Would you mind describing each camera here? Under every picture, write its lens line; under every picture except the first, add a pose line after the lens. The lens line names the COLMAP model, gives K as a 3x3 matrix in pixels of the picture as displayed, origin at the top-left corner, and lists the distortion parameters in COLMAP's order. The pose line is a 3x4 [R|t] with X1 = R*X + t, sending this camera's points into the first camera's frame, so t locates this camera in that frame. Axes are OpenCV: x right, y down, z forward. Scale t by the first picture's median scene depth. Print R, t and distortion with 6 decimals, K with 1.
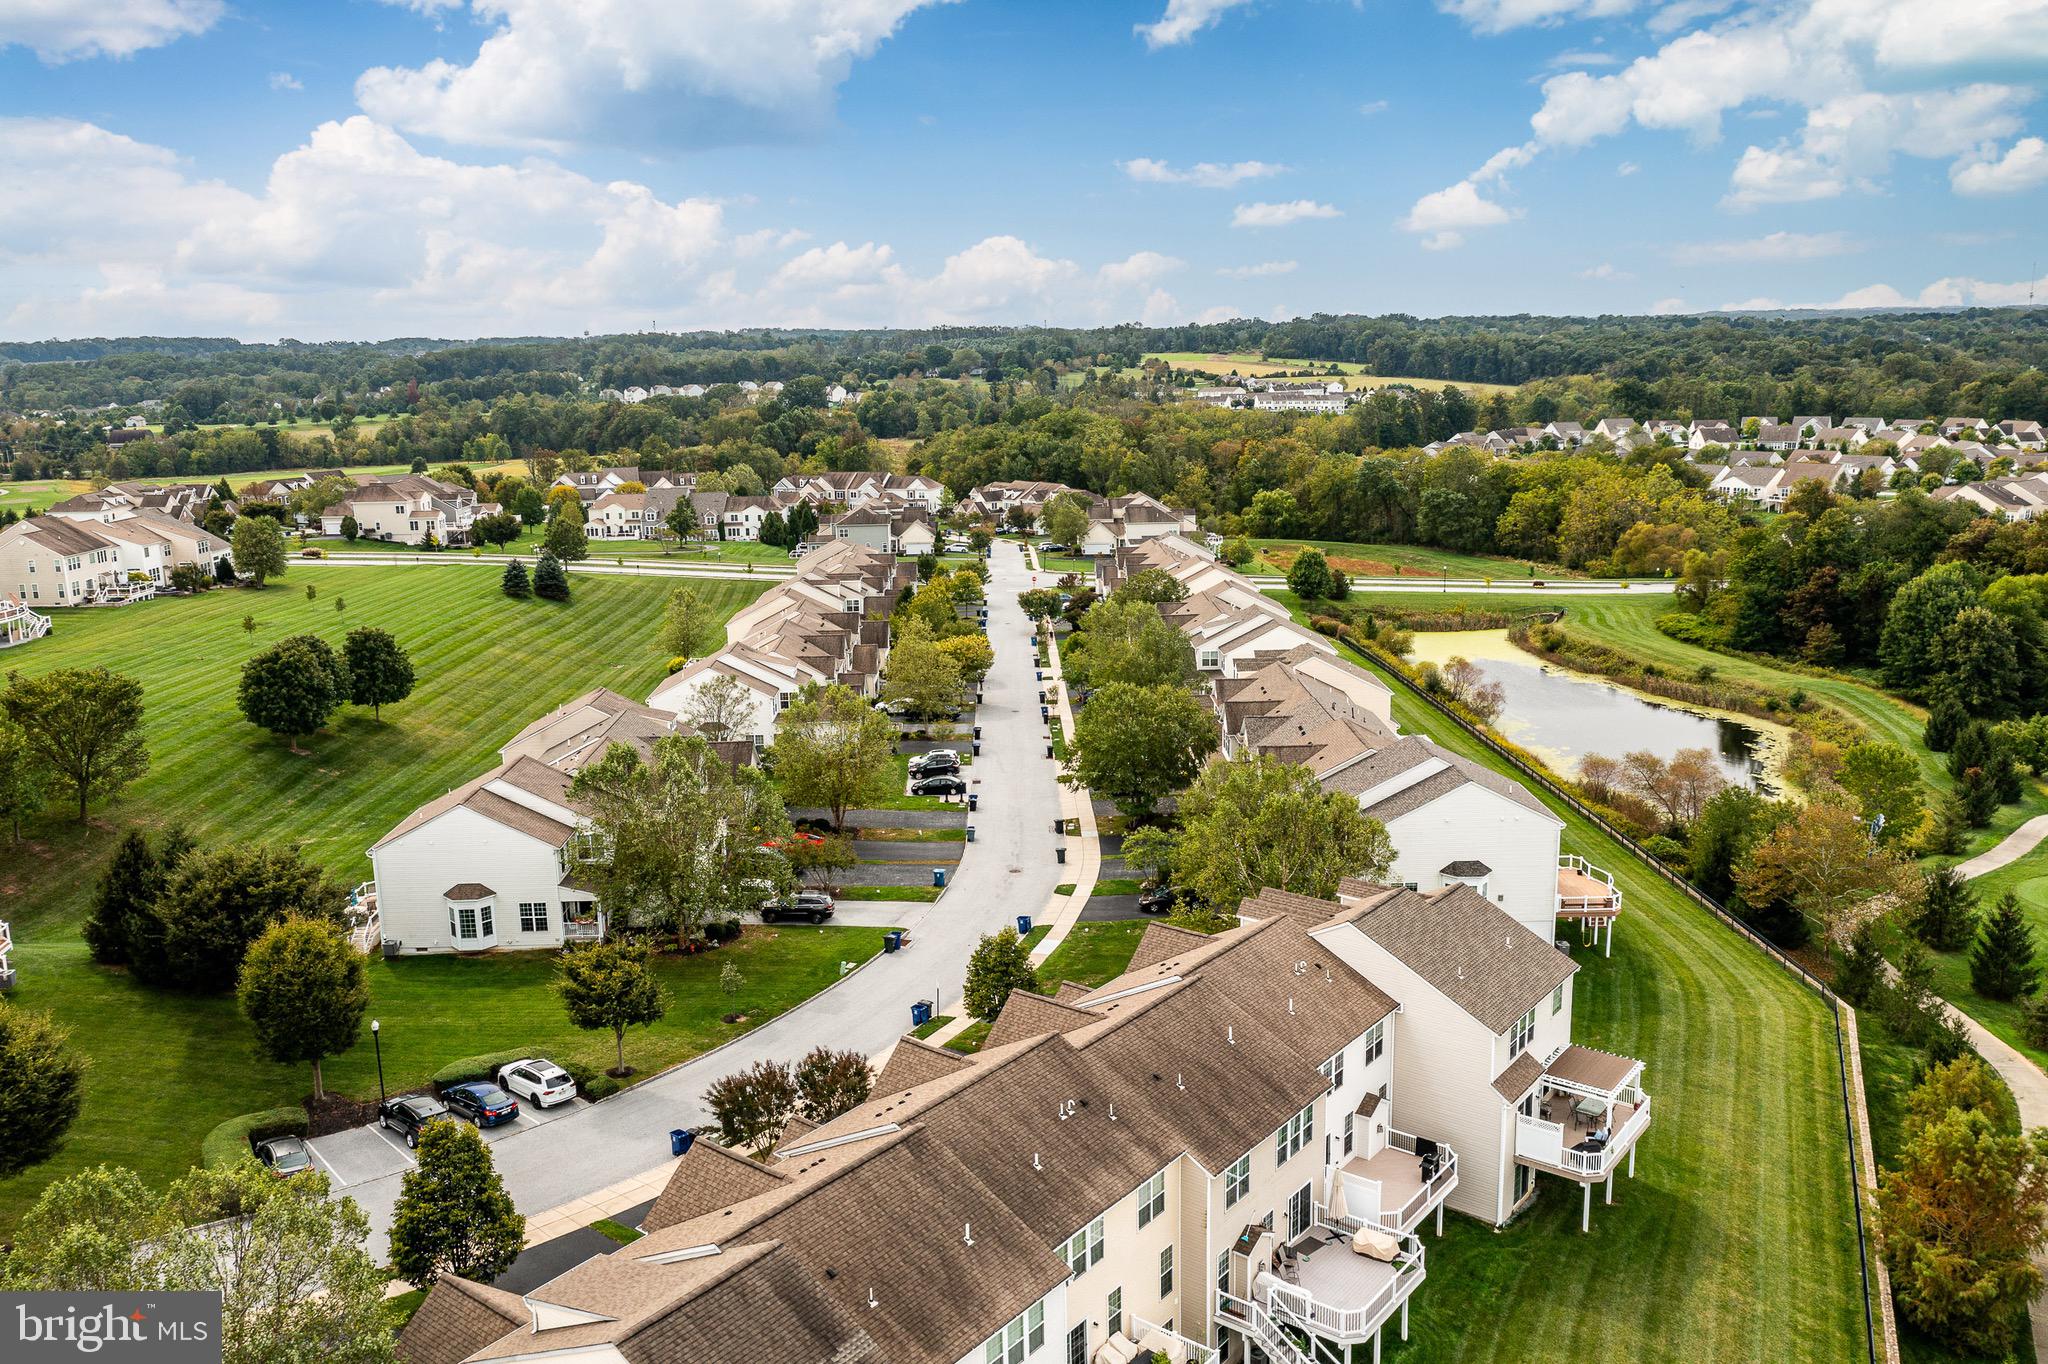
lens RADIAL K [[1588.6, 0, 1018.4], [0, 1588.6, 656.9], [0, 0, 1]] dist [0.008136, 0.005725]
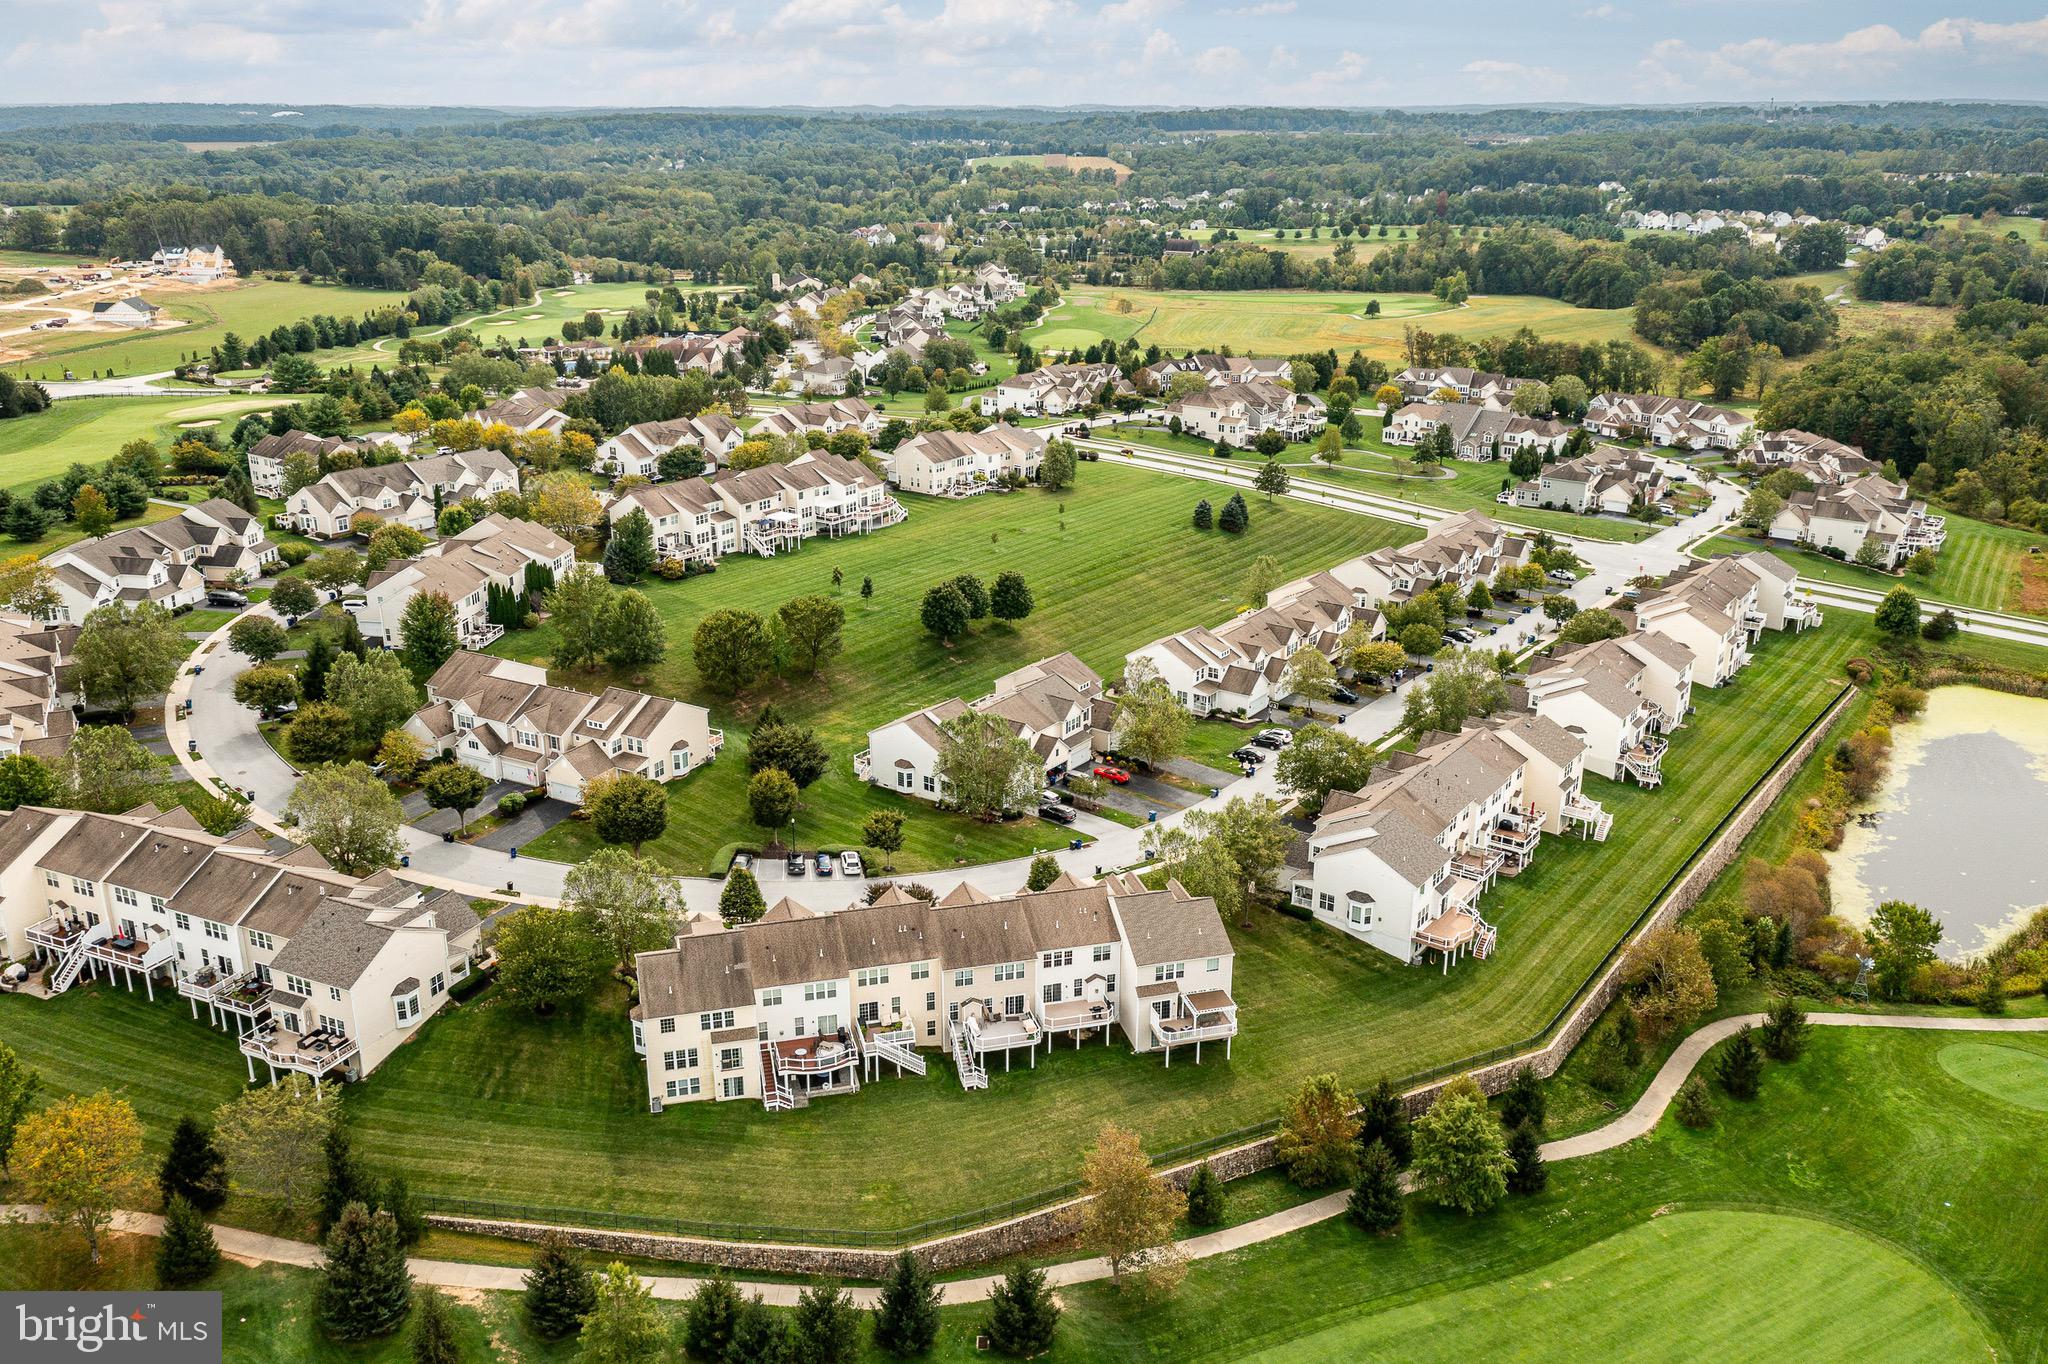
lens RADIAL K [[1588.6, 0, 1018.4], [0, 1588.6, 656.9], [0, 0, 1]] dist [0.008136, 0.005725]
pose [[0.804902, 0.207447, -0.555967, 0.522182], [-0.135474, 0.976401, 0.168190, -0.207700], [0.577737, -0.060058, 0.814010, -0.331880]]
